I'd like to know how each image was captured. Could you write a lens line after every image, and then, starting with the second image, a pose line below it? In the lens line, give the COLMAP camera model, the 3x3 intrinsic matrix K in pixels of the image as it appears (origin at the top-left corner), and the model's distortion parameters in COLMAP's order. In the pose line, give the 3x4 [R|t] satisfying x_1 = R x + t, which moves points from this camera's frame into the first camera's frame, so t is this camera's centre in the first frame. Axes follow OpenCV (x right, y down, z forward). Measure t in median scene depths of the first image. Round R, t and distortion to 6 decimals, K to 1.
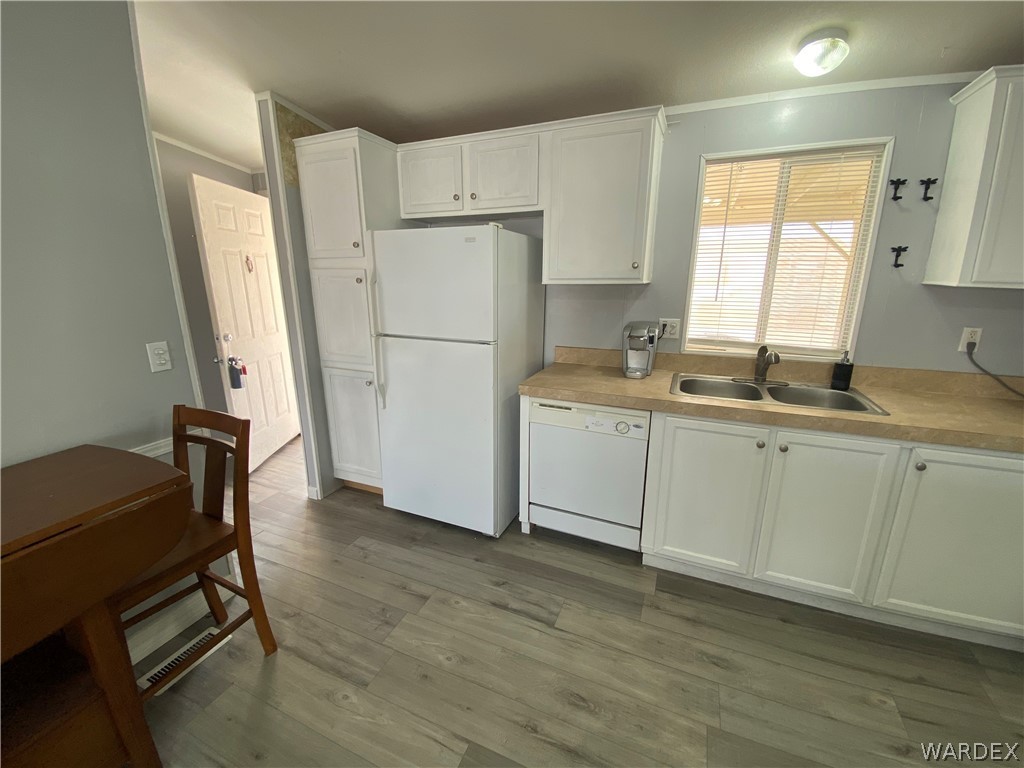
lens RADIAL K [[415.6, 0, 507.0], [0, 415.6, 383.2], [0, 0, 1]] dist [0.017615, -0.018318]
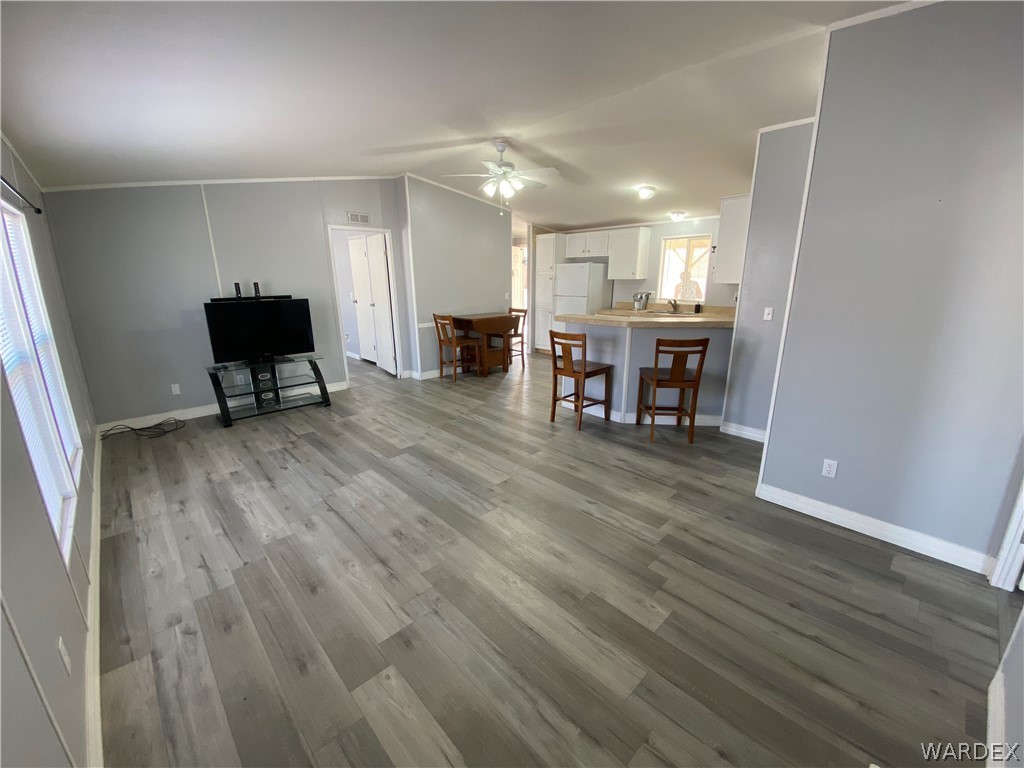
lens RADIAL K [[415.6, 0, 509.0], [0, 415.6, 385.3], [0, 0, 1]] dist [0.017615, -0.018318]
pose [[0.918750, 0.097512, -0.382609, 0.759579], [-0.093617, 0.995191, 0.028836, 0.593821], [0.383581, 0.009326, 0.923460, -2.408946]]
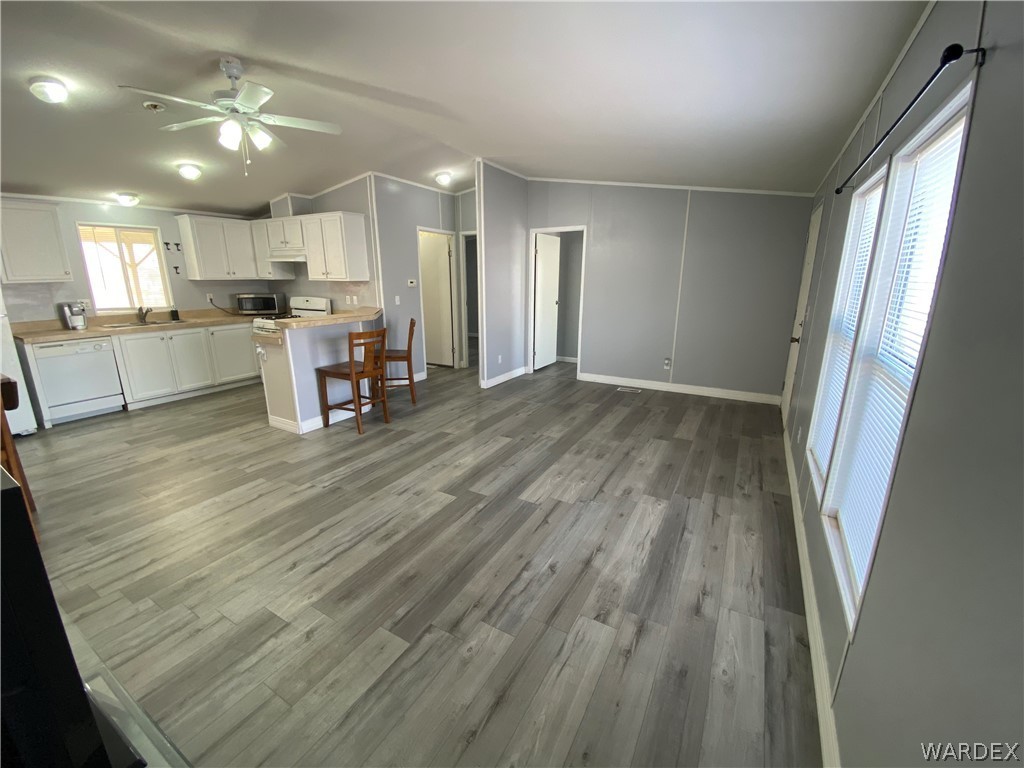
lens RADIAL K [[415.6, 0, 509.9], [0, 415.6, 382.3], [0, 0, 1]] dist [0.017615, -0.018318]
pose [[0.110625, -0.243277, 0.963628, -1.602275], [0.249350, 0.945361, 0.210040, 0.356932], [-0.962074, 0.217045, 0.165242, -1.375325]]
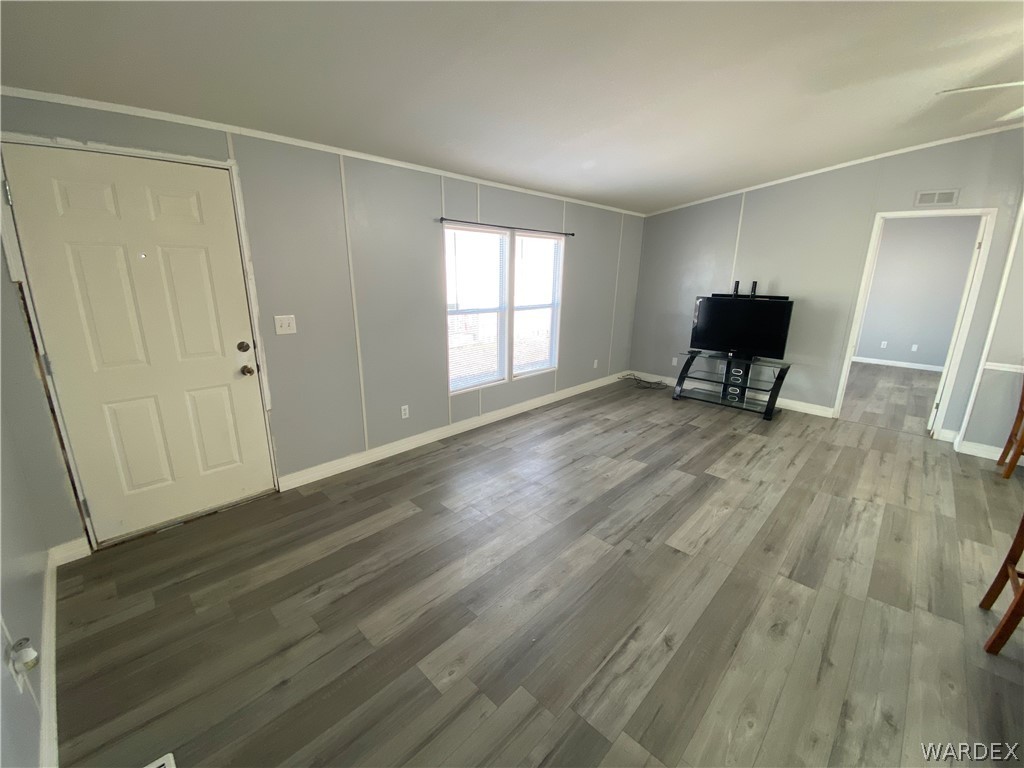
lens RADIAL K [[415.6, 0, 509.6], [0, 415.6, 380.0], [0, 0, 1]] dist [0.017615, -0.018318]
pose [[-0.354194, 0.234525, -0.905287, 1.301068], [-0.247035, 0.910193, 0.332448, 0.291328], [0.901954, 0.341389, -0.264449, -1.262511]]
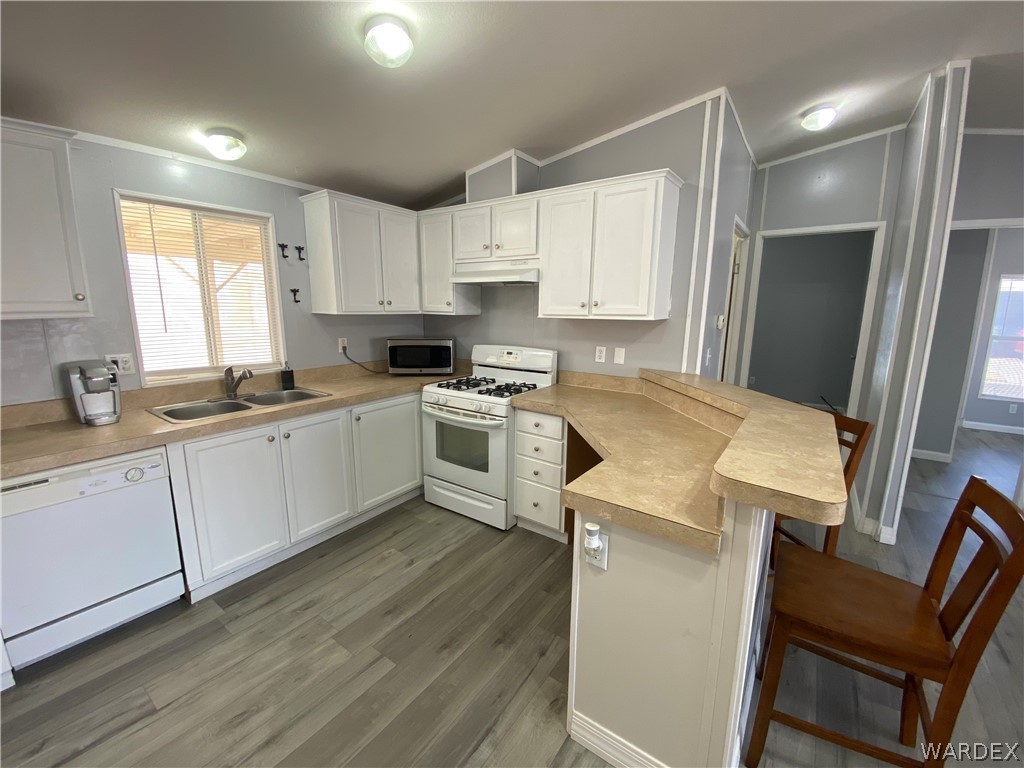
lens RADIAL K [[415.6, 0, 512.8], [0, 415.6, 384.5], [0, 0, 1]] dist [0.017615, -0.018318]
pose [[0.202876, -0.175911, 0.963274, -0.385261], [0.238163, 0.963055, 0.125711, 0.001141], [-0.949800, 0.203913, 0.237276, -0.033885]]
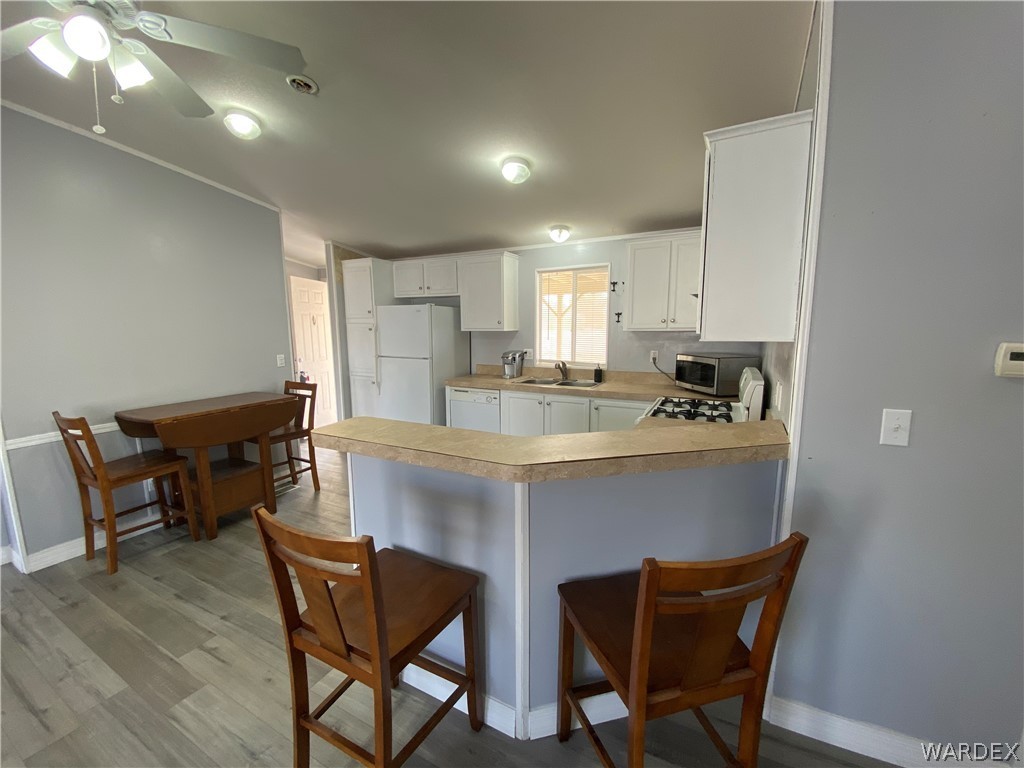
lens RADIAL K [[415.6, 0, 512.6], [0, 415.6, 384.8], [0, 0, 1]] dist [0.017615, -0.018318]
pose [[0.997505, 0.006852, -0.070261, 0.529063], [-0.014453, 0.994019, -0.108246, 0.250867], [0.069099, 0.108991, 0.991638, -1.011007]]
